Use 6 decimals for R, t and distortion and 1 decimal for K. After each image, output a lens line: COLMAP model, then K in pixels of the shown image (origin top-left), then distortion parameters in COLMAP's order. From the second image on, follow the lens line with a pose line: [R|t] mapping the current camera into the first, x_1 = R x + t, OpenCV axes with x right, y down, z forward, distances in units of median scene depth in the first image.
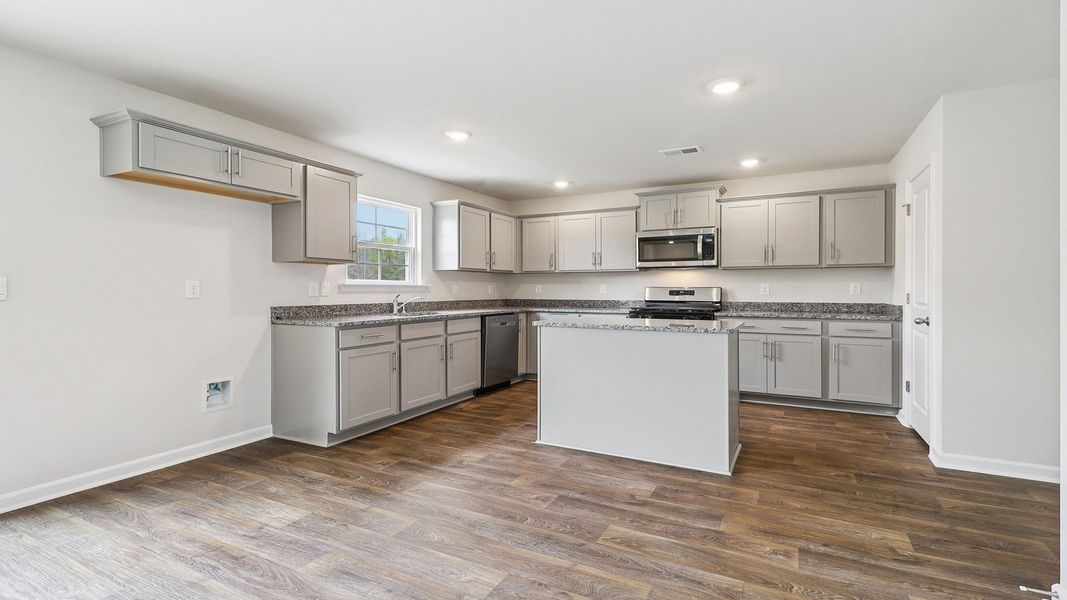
lens RADIAL K [[484.1, 0, 527.3], [0, 484.1, 290.9], [0, 0, 1]] dist [0.027083, -0.012654]
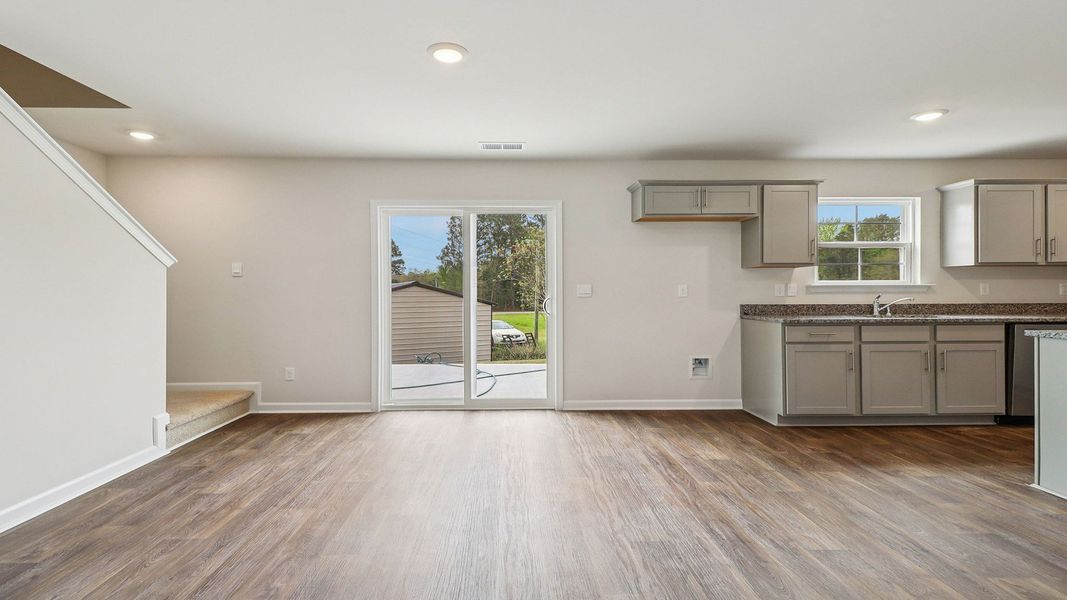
lens RADIAL K [[484.1, 0, 527.3], [0, 484.1, 290.9], [0, 0, 1]] dist [0.027083, -0.012654]
pose [[0.497661, -0.002327, -0.867368, 0.233623], [0.001505, 0.999997, -0.001820, -0.000311], [0.867370, -0.000399, 0.497663, -0.073098]]
